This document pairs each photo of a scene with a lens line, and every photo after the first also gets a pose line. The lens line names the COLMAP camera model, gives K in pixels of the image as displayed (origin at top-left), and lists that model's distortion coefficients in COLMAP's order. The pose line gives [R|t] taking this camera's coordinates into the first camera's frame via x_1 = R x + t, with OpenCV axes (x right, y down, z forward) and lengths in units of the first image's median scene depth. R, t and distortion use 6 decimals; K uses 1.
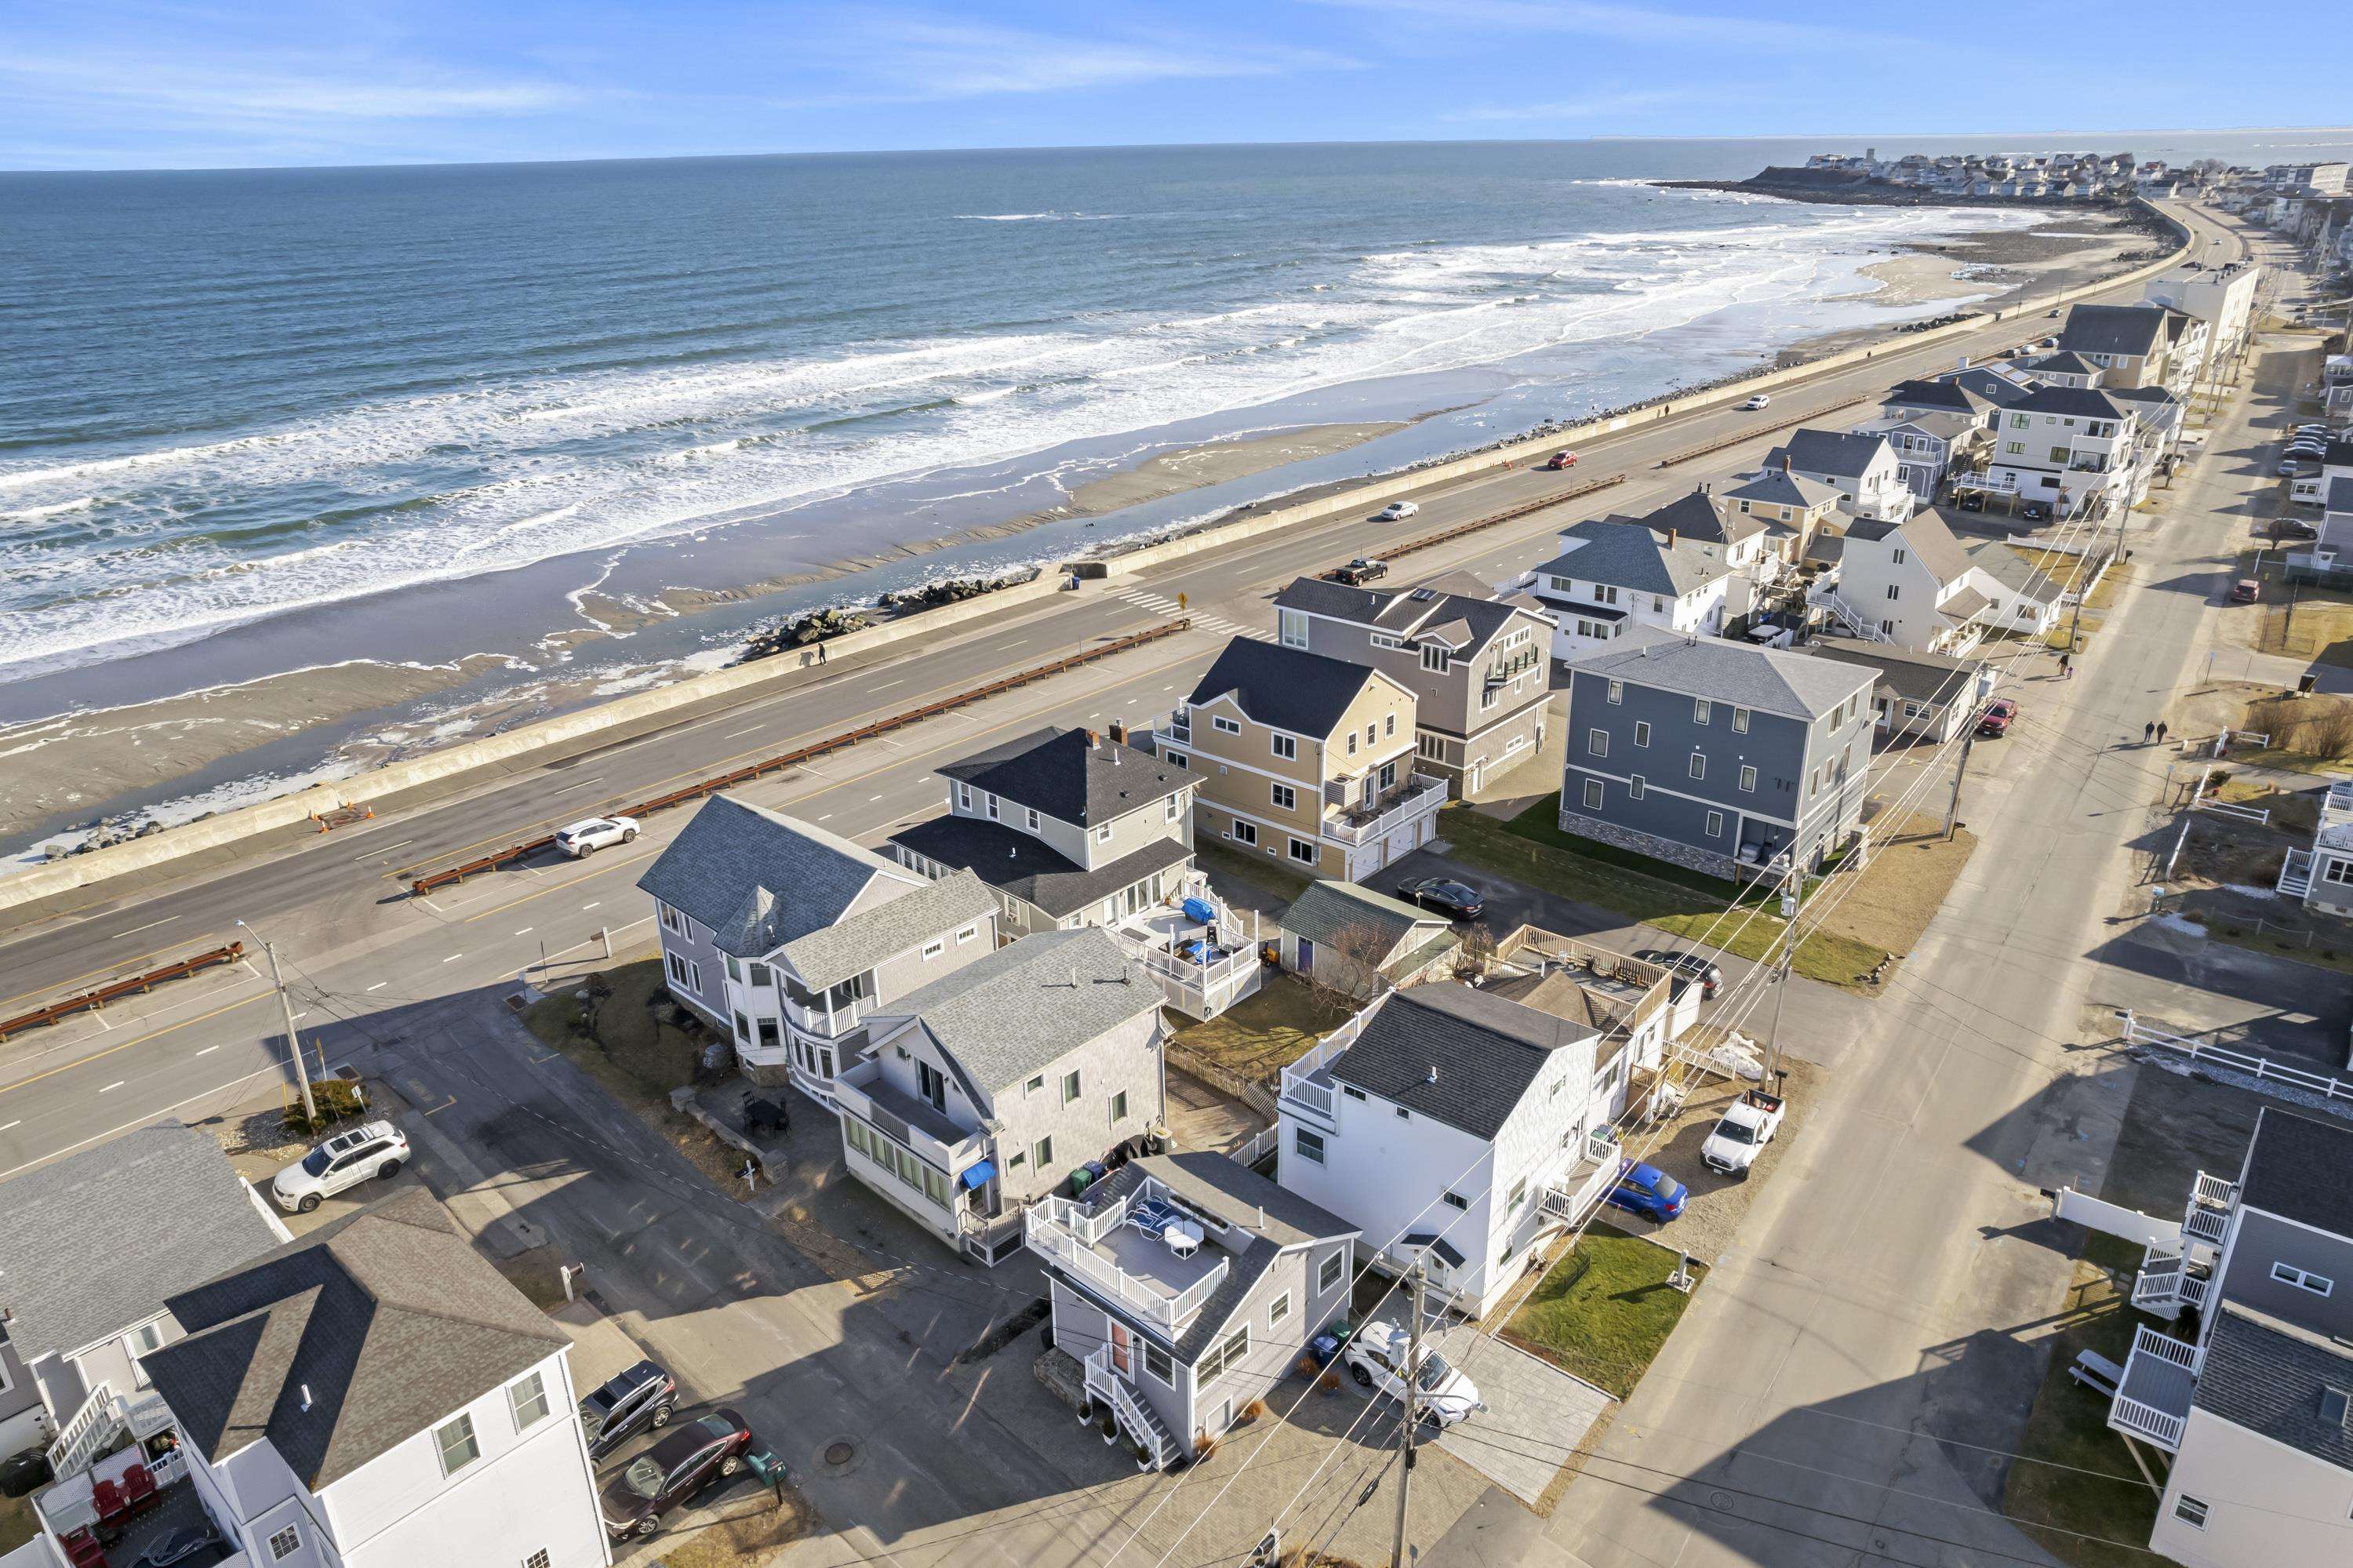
lens RADIAL K [[1552.1, 0, 1188.3], [0, 1552.1, 794.5], [0, 0, 1]] dist [-0.080405, 0.079829]
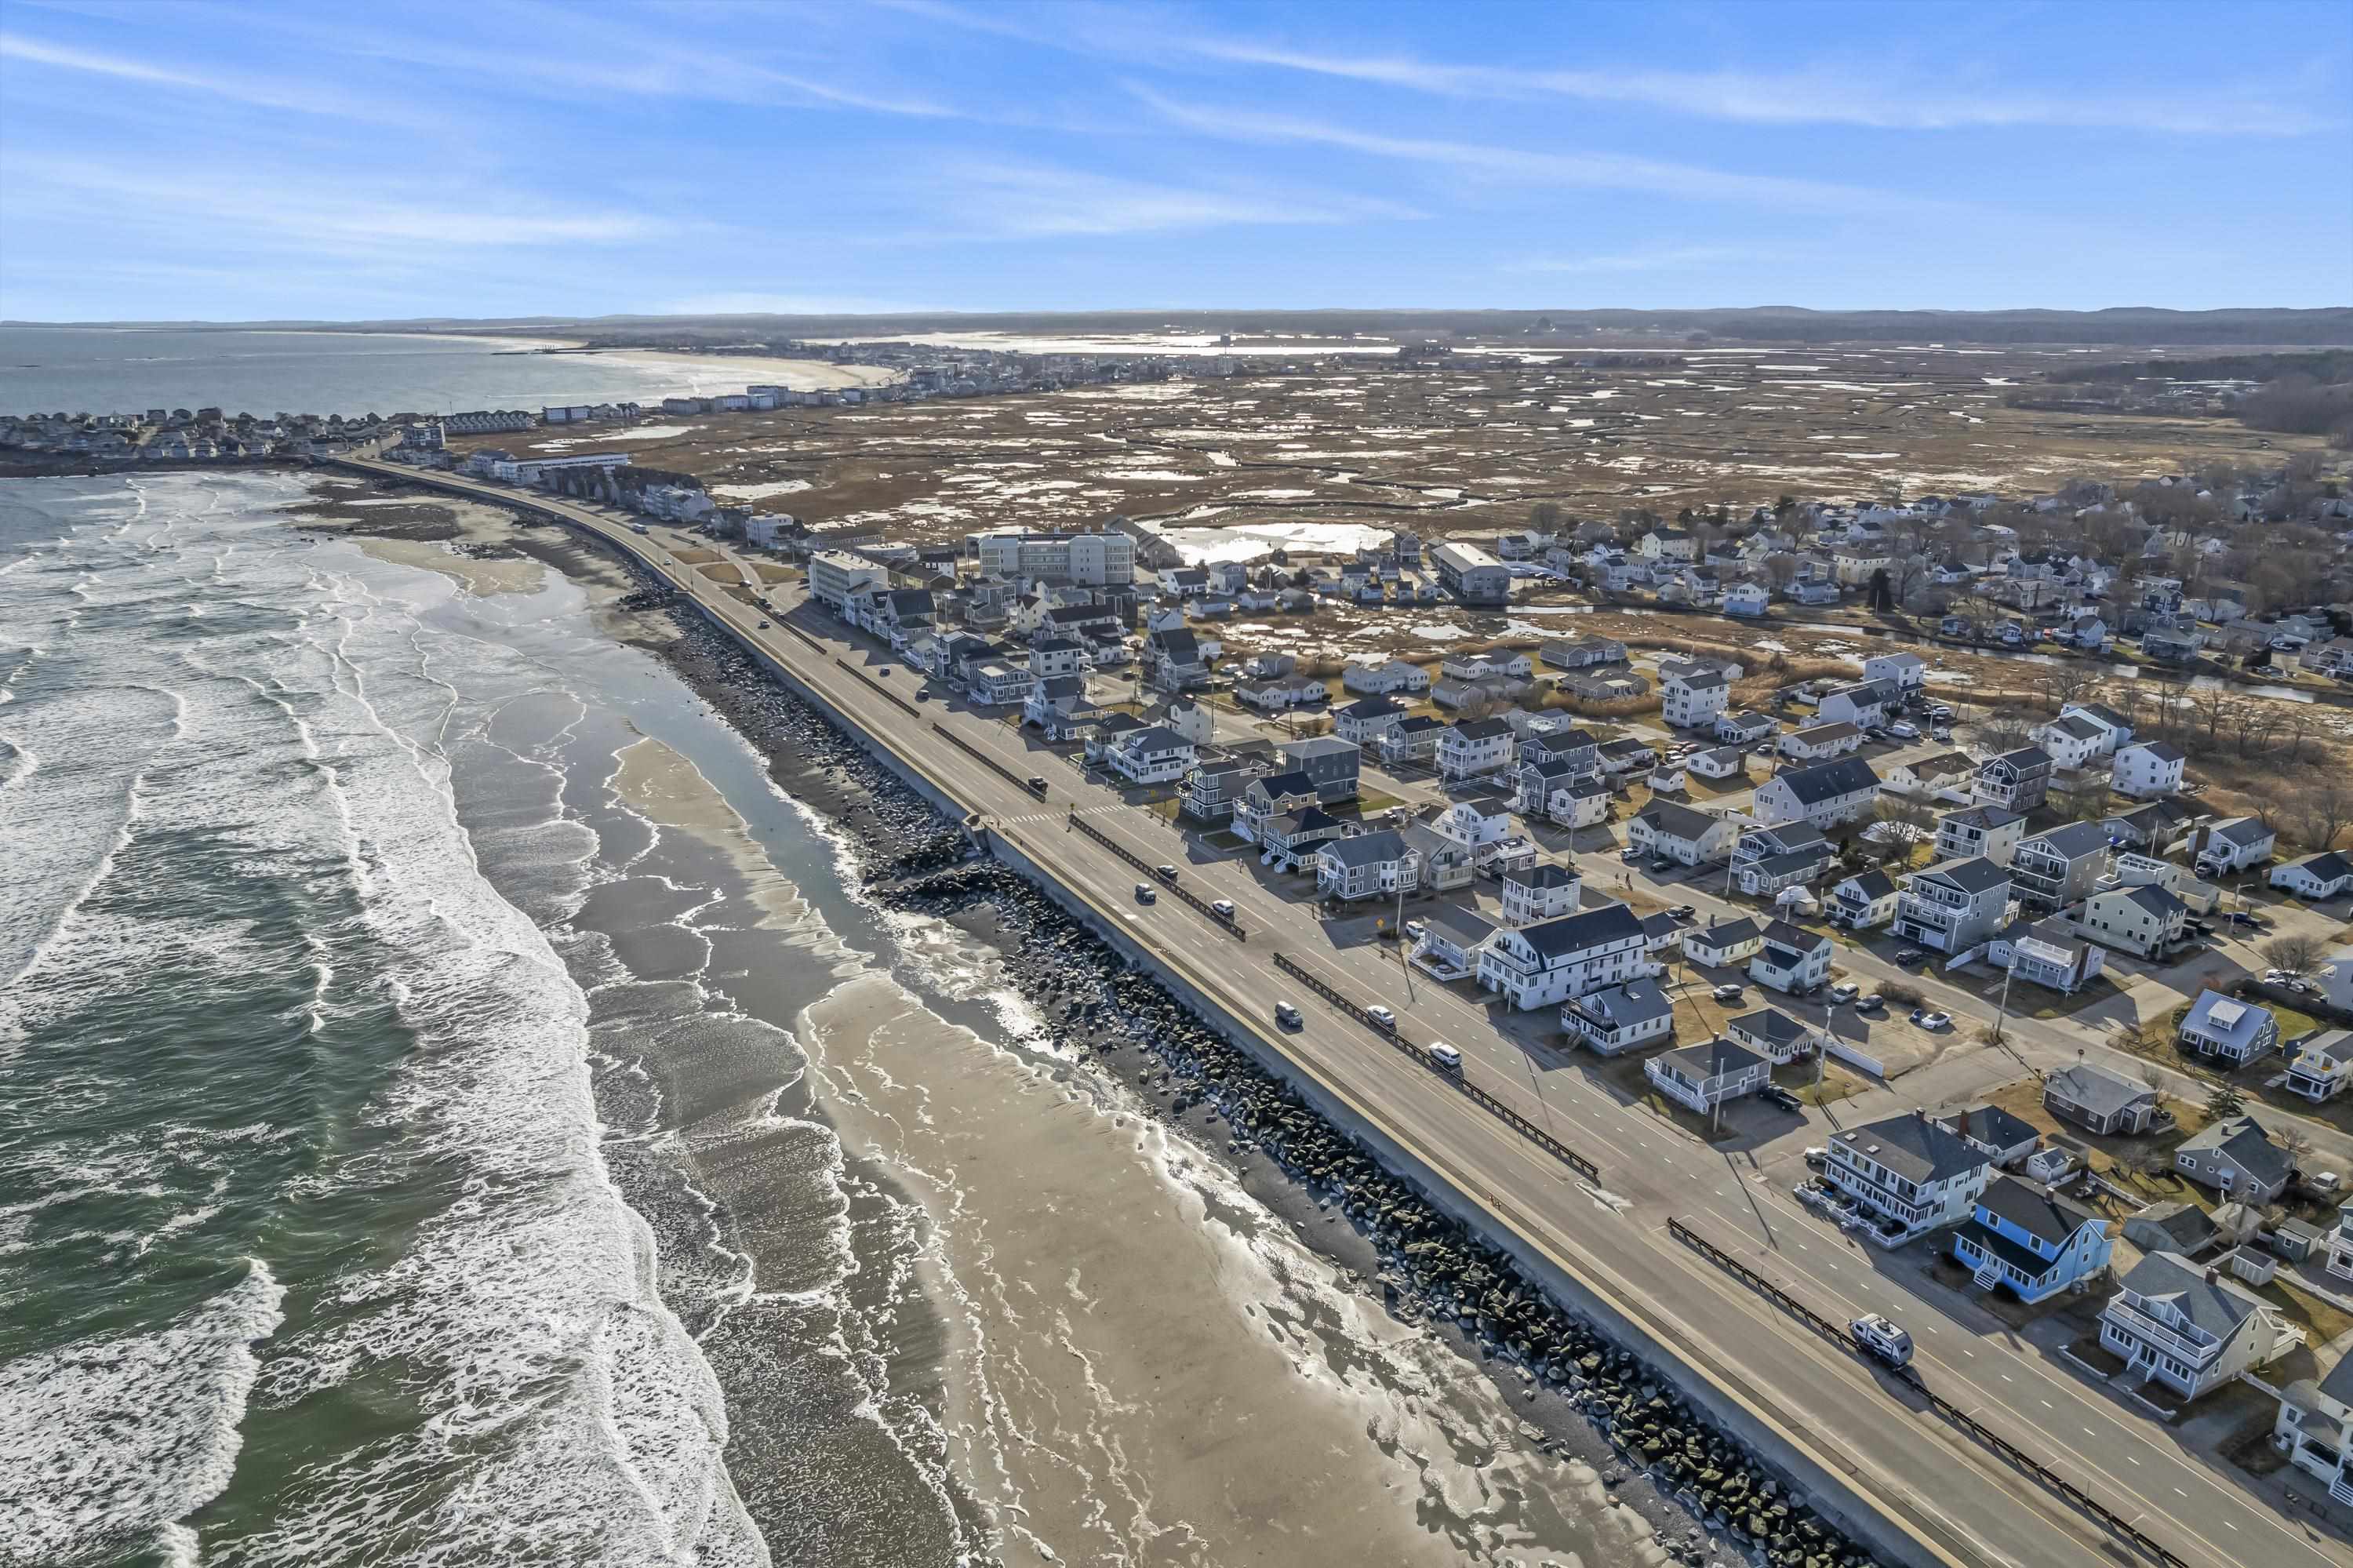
lens RADIAL K [[1503.7, 0, 1189.2], [0, 1503.7, 789.6], [0, 0, 1]] dist [-0.072872, 0.066022]
pose [[0.326282, -0.275474, 0.904242, -2.955635], [0.368715, 0.917910, 0.146593, -0.621172], [-0.870396, 0.285578, 0.401069, -0.079867]]
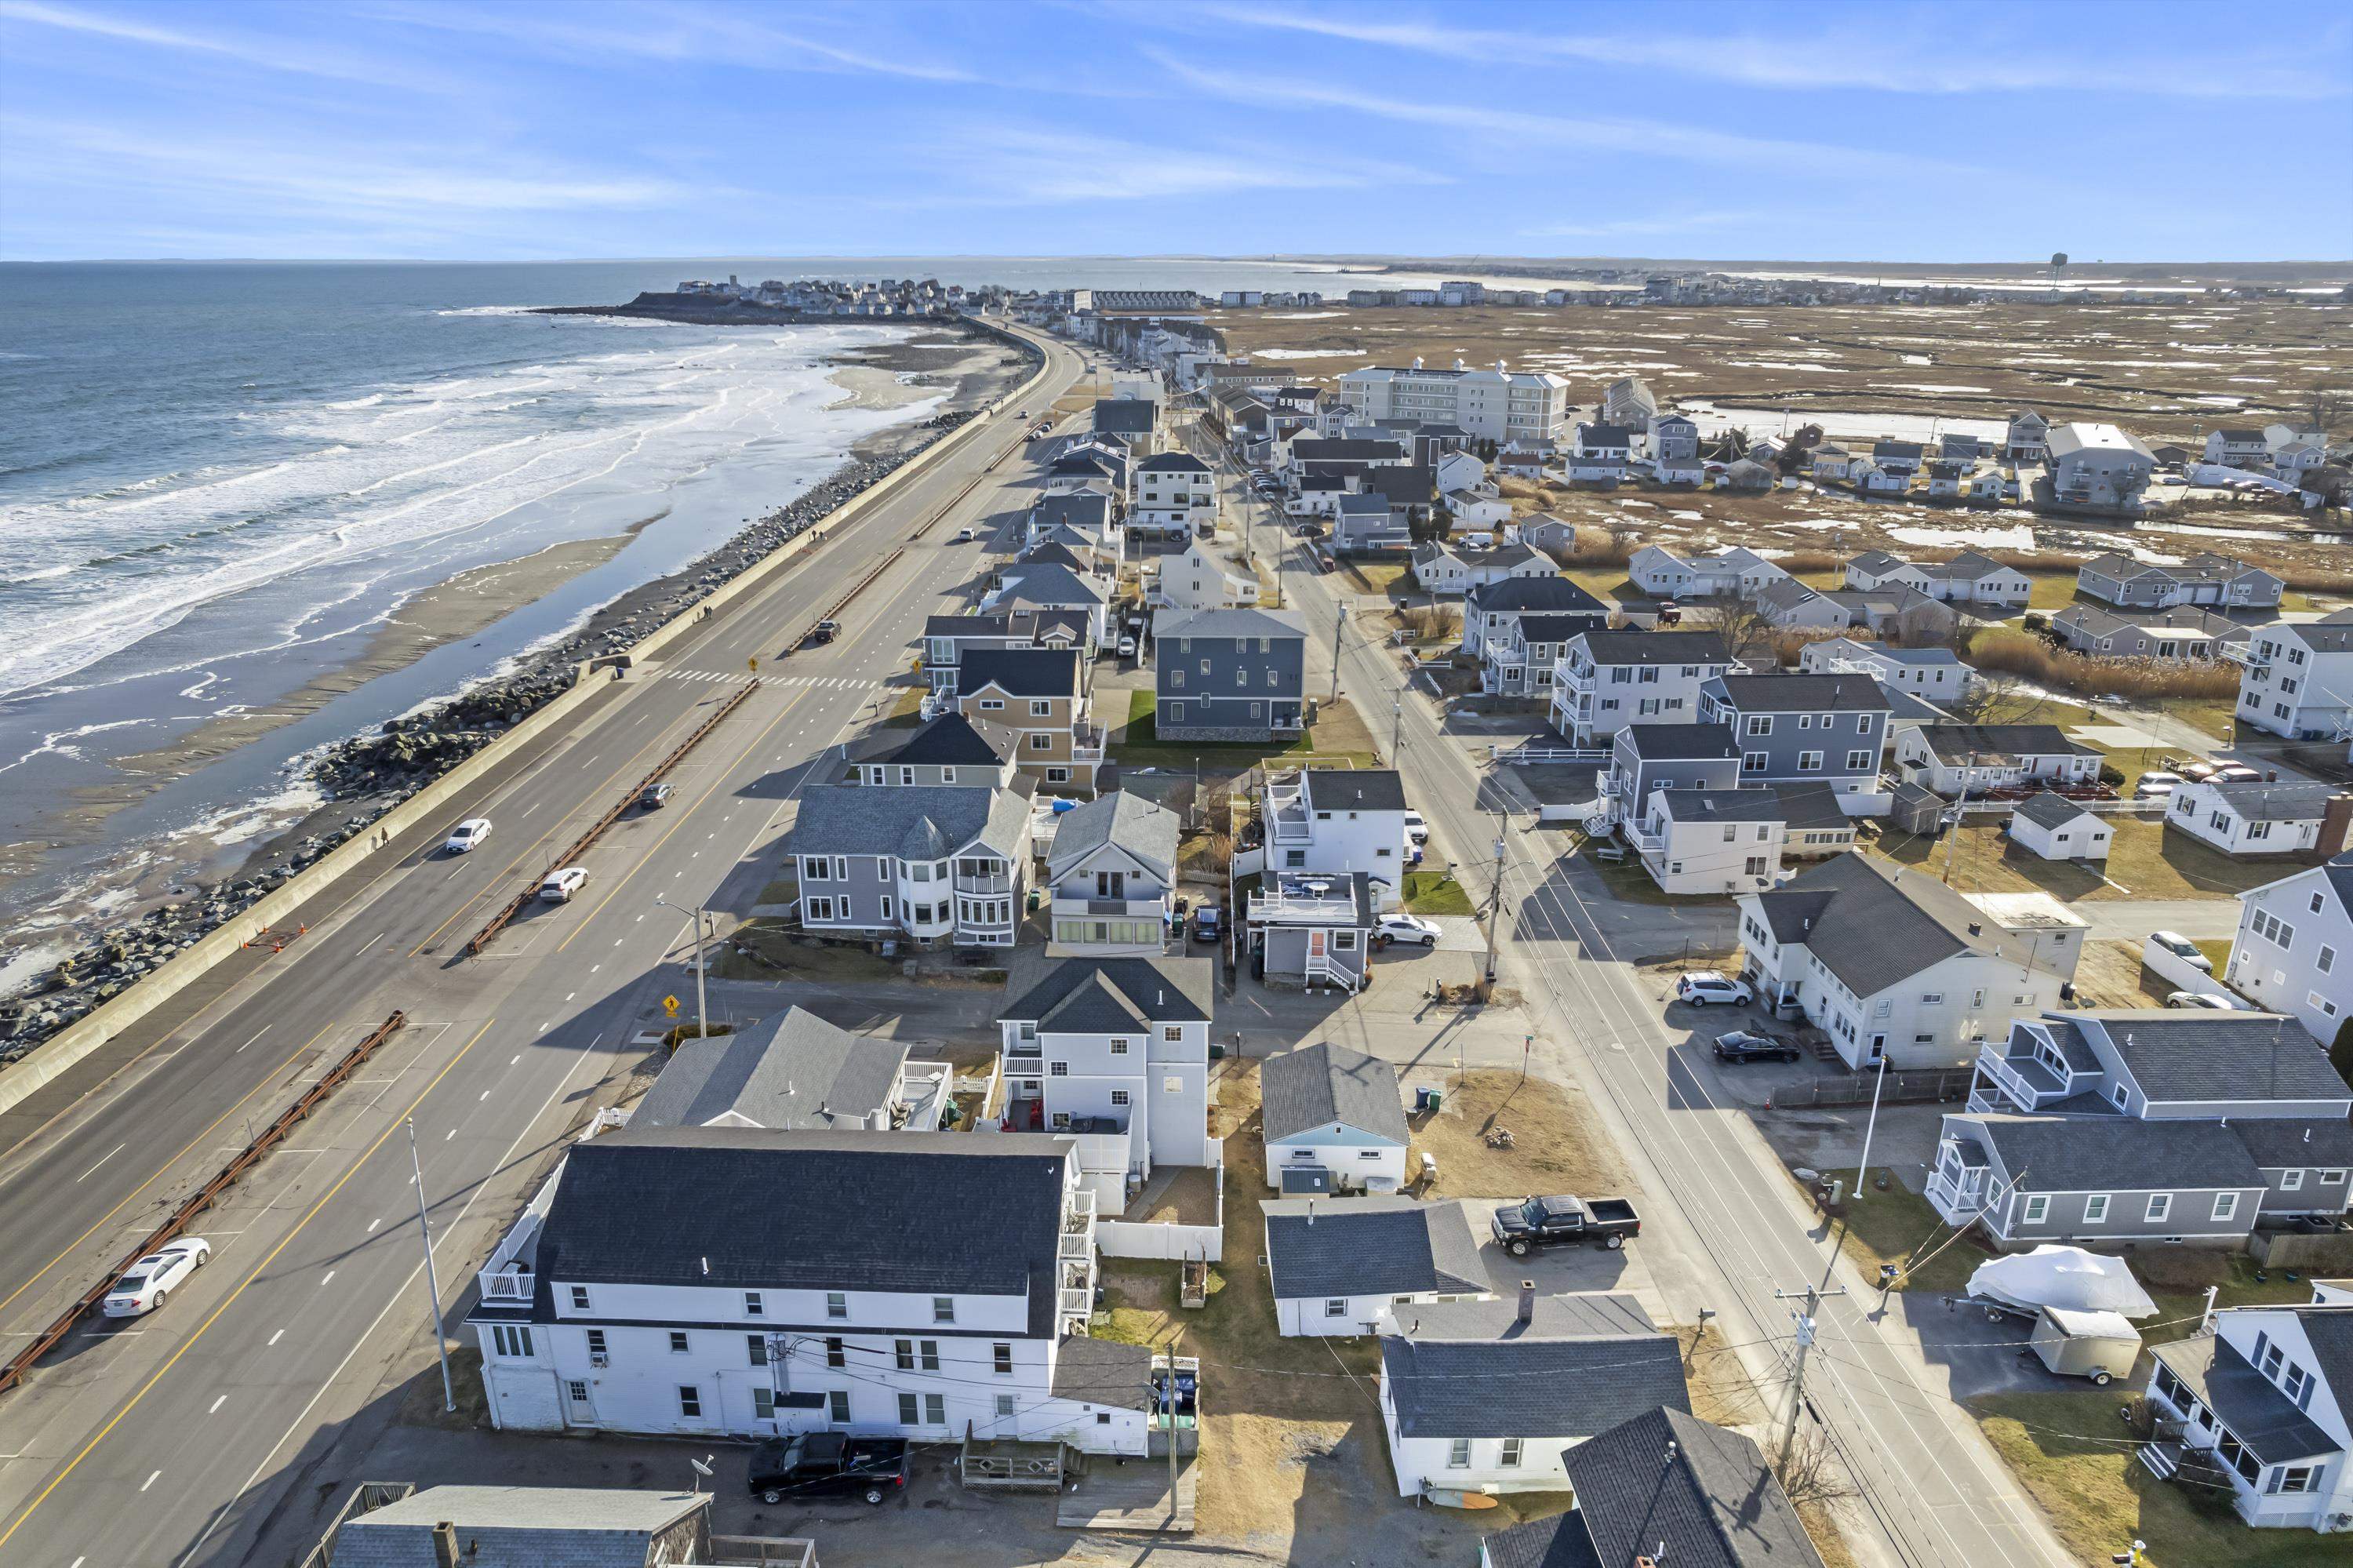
lens RADIAL K [[1503.7, 0, 1189.2], [0, 1503.7, 789.6], [0, 0, 1]] dist [-0.072872, 0.066022]
pose [[0.758345, -0.202409, 0.619631, -0.774200], [0.241474, 0.970172, 0.021385, 0.051798], [-0.605477, 0.133408, 0.784602, -0.249873]]
